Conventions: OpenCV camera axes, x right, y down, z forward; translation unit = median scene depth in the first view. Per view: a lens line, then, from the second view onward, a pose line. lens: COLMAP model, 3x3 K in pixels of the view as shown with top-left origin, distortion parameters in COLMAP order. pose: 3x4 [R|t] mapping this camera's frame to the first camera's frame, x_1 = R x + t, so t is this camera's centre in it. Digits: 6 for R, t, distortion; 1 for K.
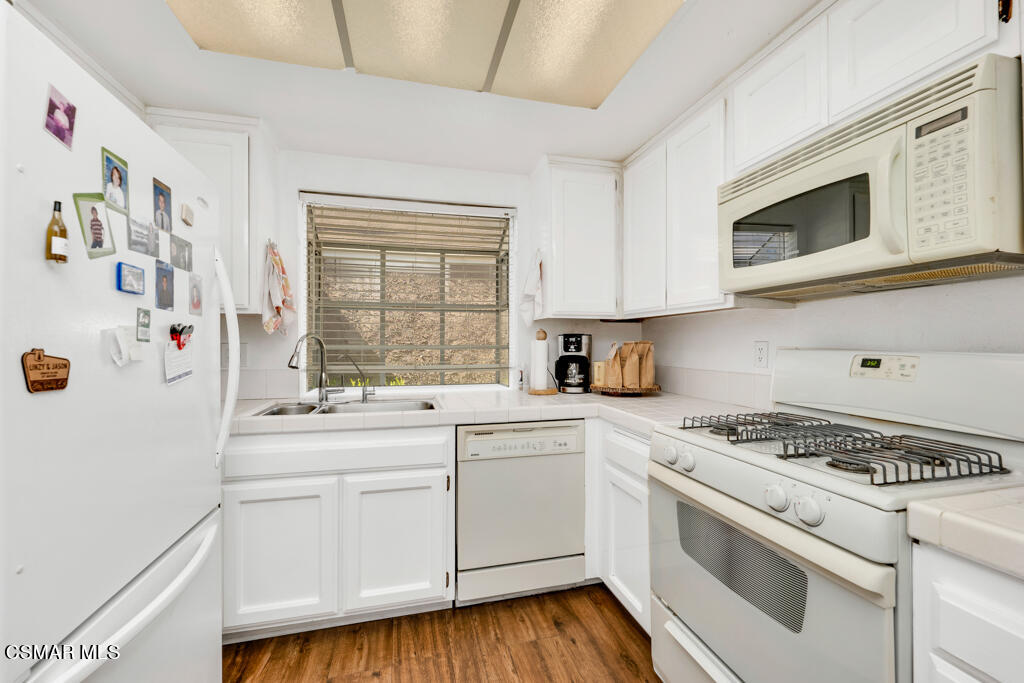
lens RADIAL K [[415.0, 0, 511.6], [0, 415.0, 341.4], [0, 0, 1]] dist [-0.001087, 0.000064]
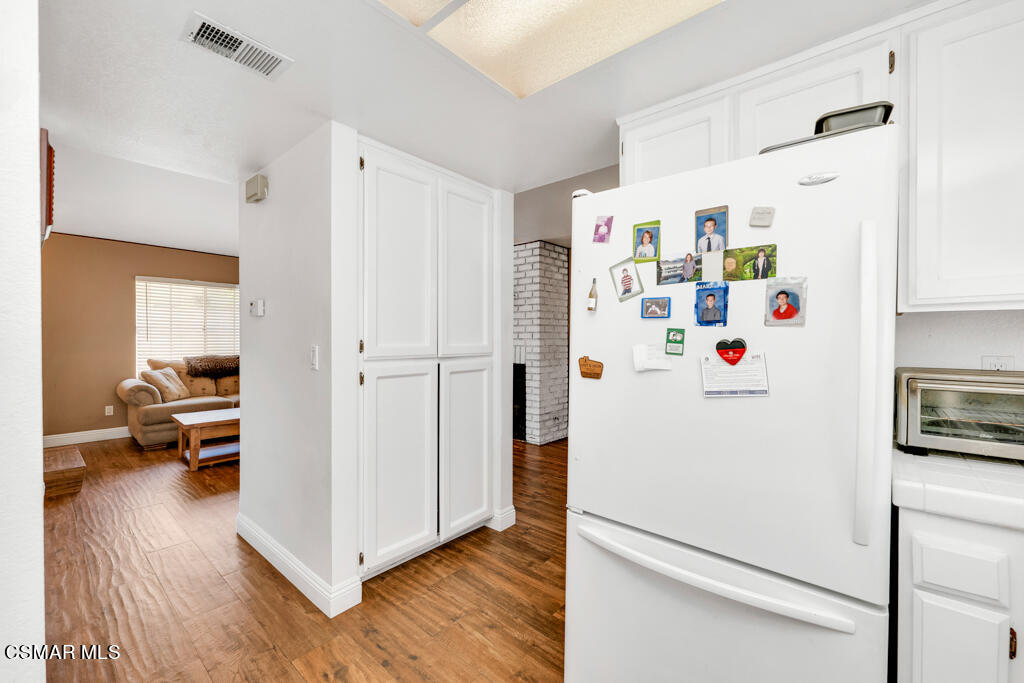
lens RADIAL K [[415.0, 0, 512.4], [0, 415.0, 342.0], [0, 0, 1]] dist [-0.001087, 0.000064]
pose [[-0.814122, 0.001207, -0.580692, 0.250139], [-0.003723, 0.999966, 0.007297, -0.051345], [0.580682, 0.008103, -0.814090, 1.940622]]
